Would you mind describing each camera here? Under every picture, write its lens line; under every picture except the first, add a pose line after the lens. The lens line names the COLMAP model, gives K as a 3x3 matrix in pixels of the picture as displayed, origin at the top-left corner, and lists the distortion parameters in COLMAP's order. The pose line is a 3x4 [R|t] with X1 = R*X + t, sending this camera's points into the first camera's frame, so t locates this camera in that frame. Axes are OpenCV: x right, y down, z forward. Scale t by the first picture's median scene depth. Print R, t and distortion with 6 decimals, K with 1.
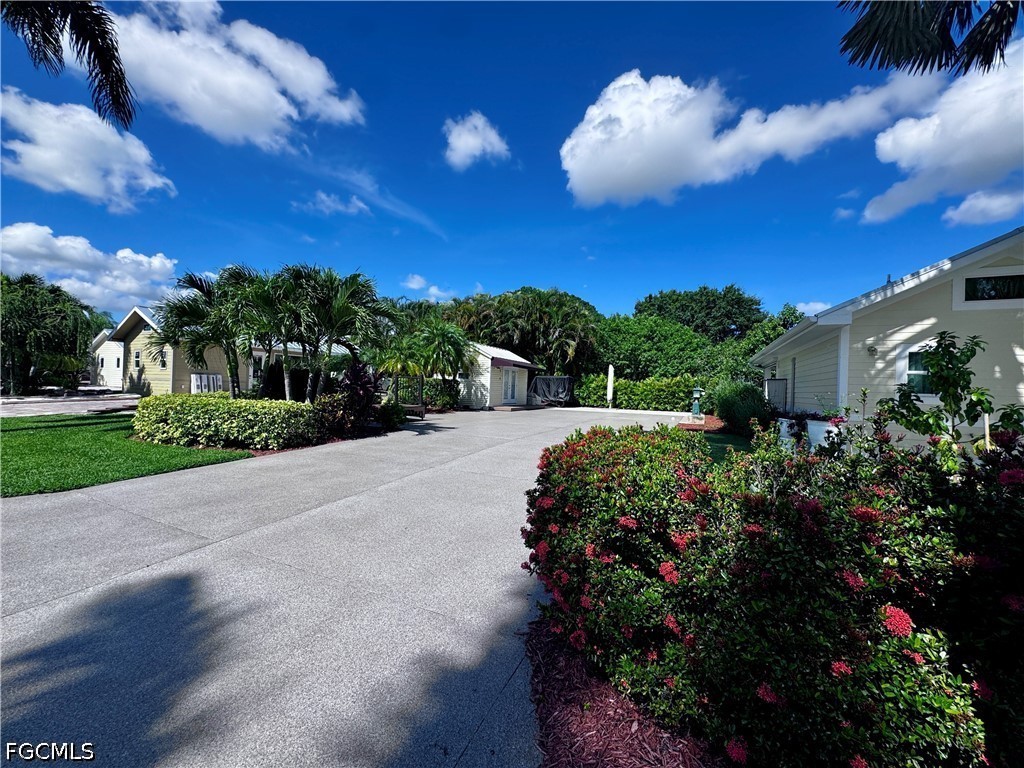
lens RADIAL K [[419.2, 0, 516.4], [0, 419.2, 405.3], [0, 0, 1]] dist [0.007580, -0.000134]
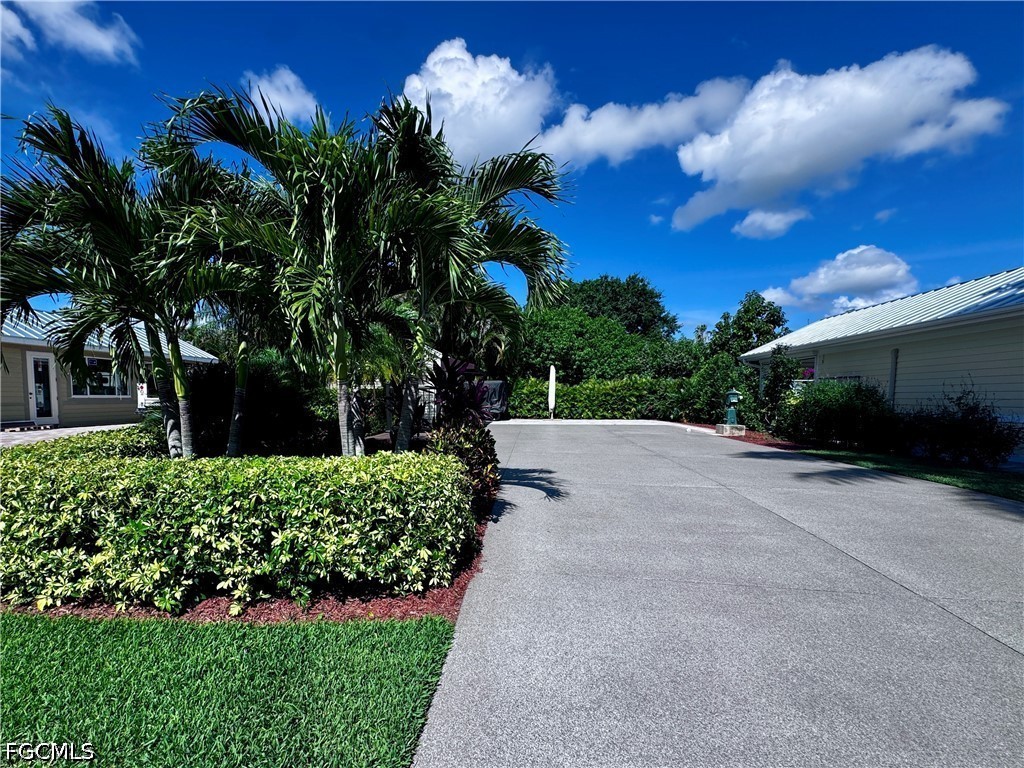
lens RADIAL K [[458.5, 0, 448.4], [0, 458.5, 429.7], [0, 0, 1]] dist [-0.000673, 0.000297]
pose [[0.971304, -0.048591, 0.232826, -0.178786], [0.041052, 0.998467, 0.037119, -0.012940], [-0.234273, -0.026495, 0.971810, 0.167951]]
